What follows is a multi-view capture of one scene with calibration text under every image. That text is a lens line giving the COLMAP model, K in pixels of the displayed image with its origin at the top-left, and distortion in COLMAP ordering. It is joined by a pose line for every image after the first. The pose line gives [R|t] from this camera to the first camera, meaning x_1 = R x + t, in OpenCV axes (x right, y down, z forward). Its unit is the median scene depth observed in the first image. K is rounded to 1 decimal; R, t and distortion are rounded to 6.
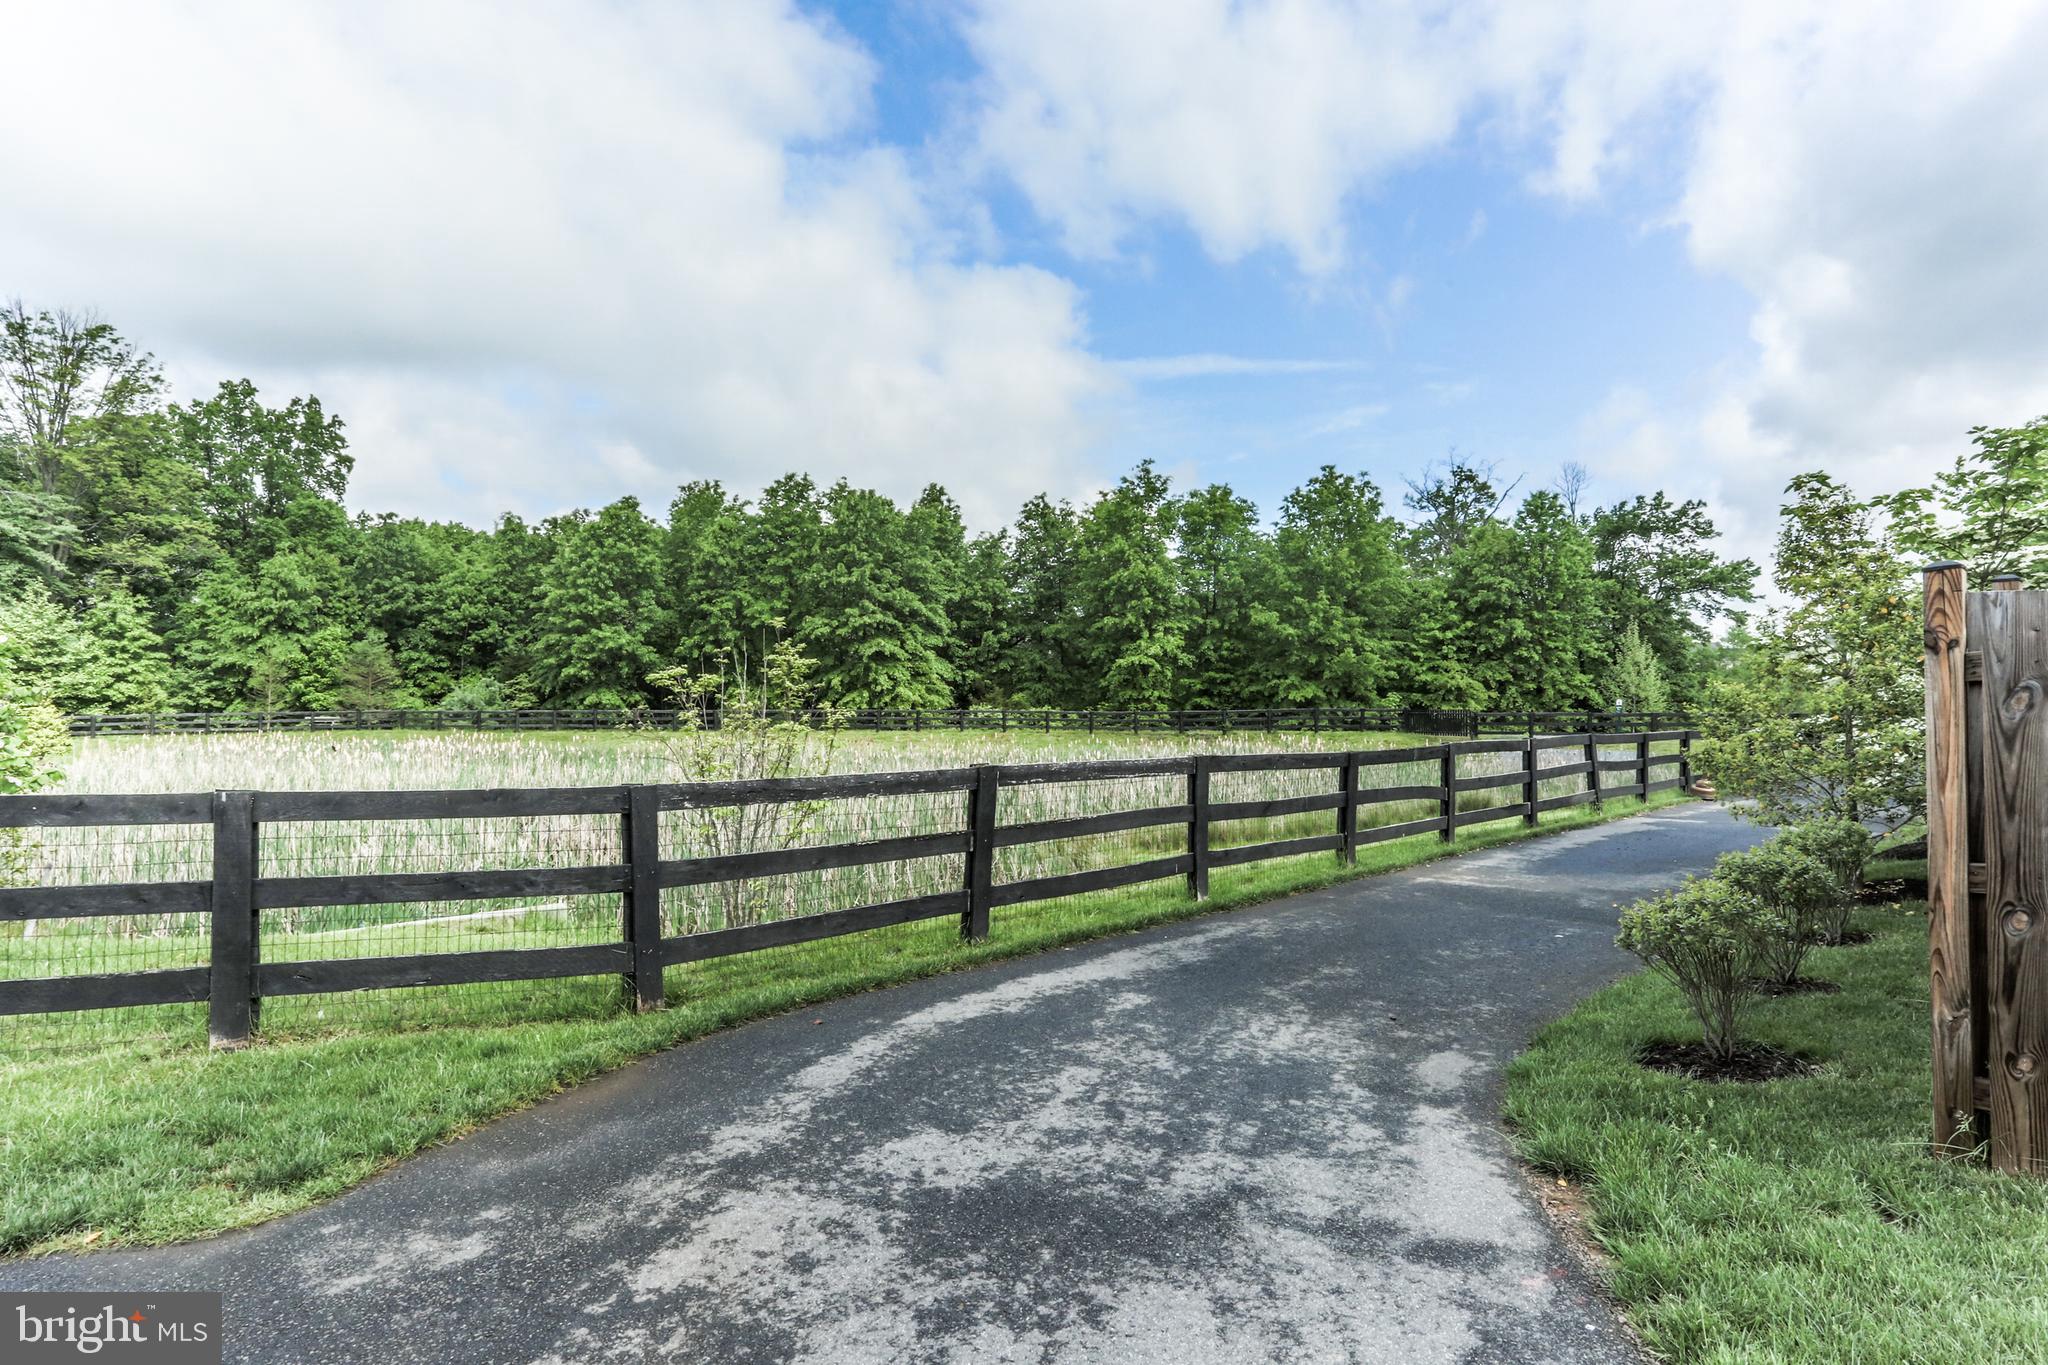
lens RADIAL K [[1050.9, 0, 1024.0], [0, 1050.9, 682.5], [0, 0, 1]] dist [-0.056275, 0.040223]
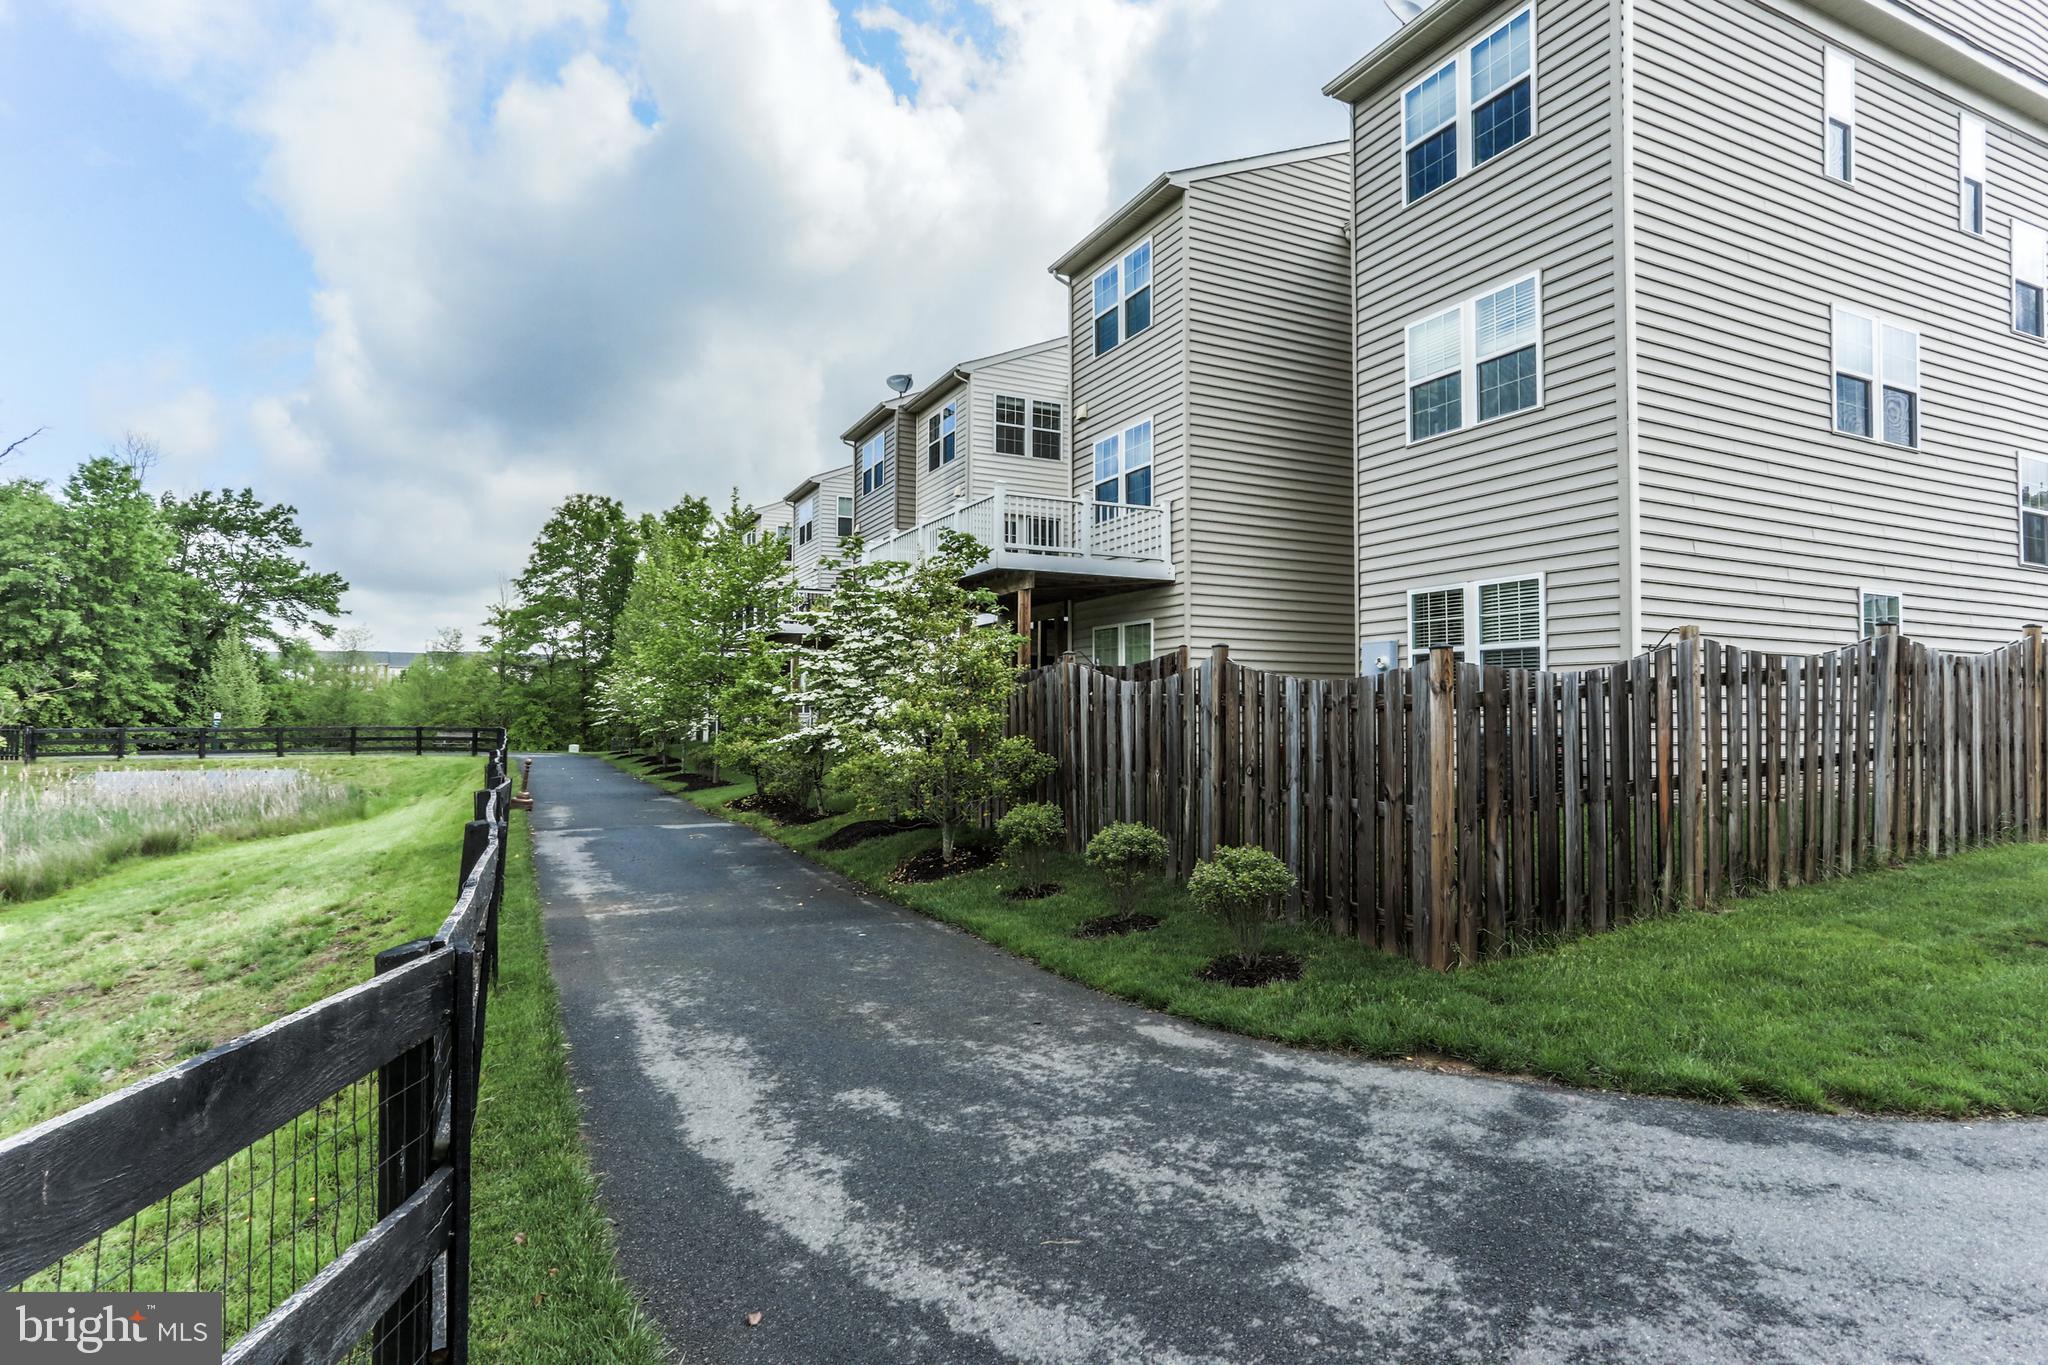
lens RADIAL K [[1050.9, 0, 1024.0], [0, 1050.9, 682.5], [0, 0, 1]] dist [-0.056275, 0.040223]
pose [[0.301399, 0.033315, 0.952916, -0.712387], [-0.020976, 0.999379, -0.028305, 0.013437], [-0.953267, -0.011458, 0.301911, 0.758040]]
